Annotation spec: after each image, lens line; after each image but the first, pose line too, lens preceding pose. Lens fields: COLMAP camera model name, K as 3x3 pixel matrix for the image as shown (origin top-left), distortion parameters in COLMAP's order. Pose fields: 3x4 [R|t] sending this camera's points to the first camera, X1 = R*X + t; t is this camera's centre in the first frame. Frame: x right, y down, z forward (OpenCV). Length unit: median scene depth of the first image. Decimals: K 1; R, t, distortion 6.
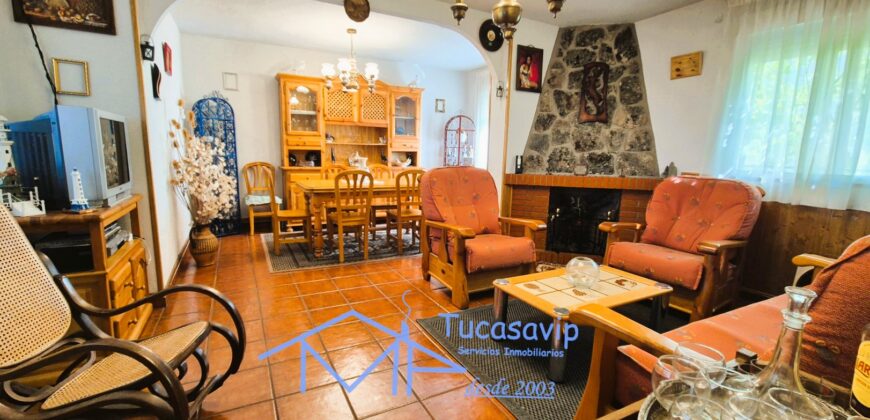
lens RADIAL K [[380.2, 0, 425.5], [0, 380.2, 206.1], [0, 0, 1]] dist [0.002625, 0.000112]
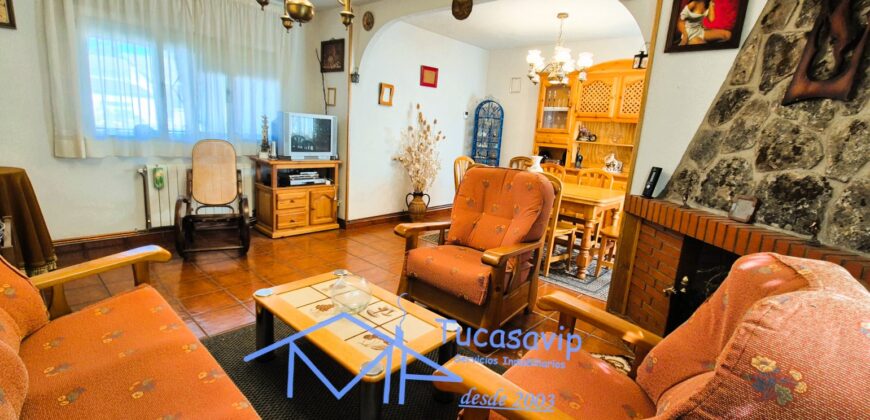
lens RADIAL K [[380.2, 0, 425.5], [0, 380.2, 206.1], [0, 0, 1]] dist [0.002625, 0.000112]
pose [[0.337875, 0.188842, -0.922052, 0.548771], [-0.197521, 0.972075, 0.126708, -0.064929], [0.920232, 0.139313, 0.365740, 0.389016]]
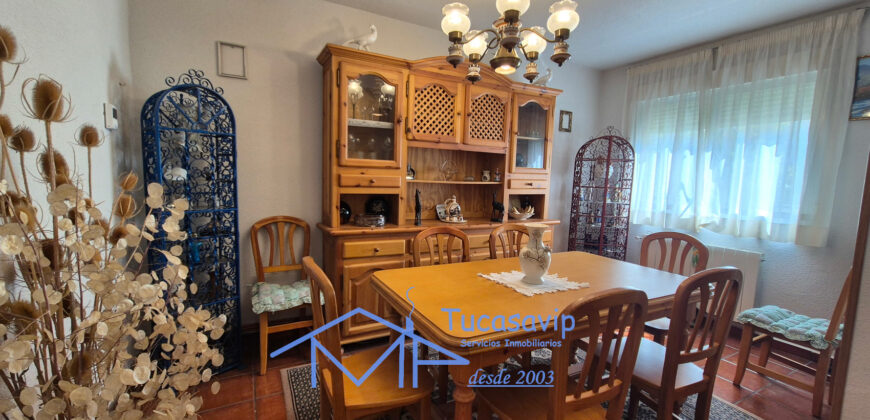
lens RADIAL K [[365.3, 0, 435.0], [0, 365.3, 210.0], [0, 0, 1]] dist [0.001948, 0.000756]
pose [[0.999780, 0.009689, 0.018597, -0.255063], [-0.008645, 0.998428, -0.055380, -0.107119], [-0.019104, 0.055207, 0.998292, 0.534215]]
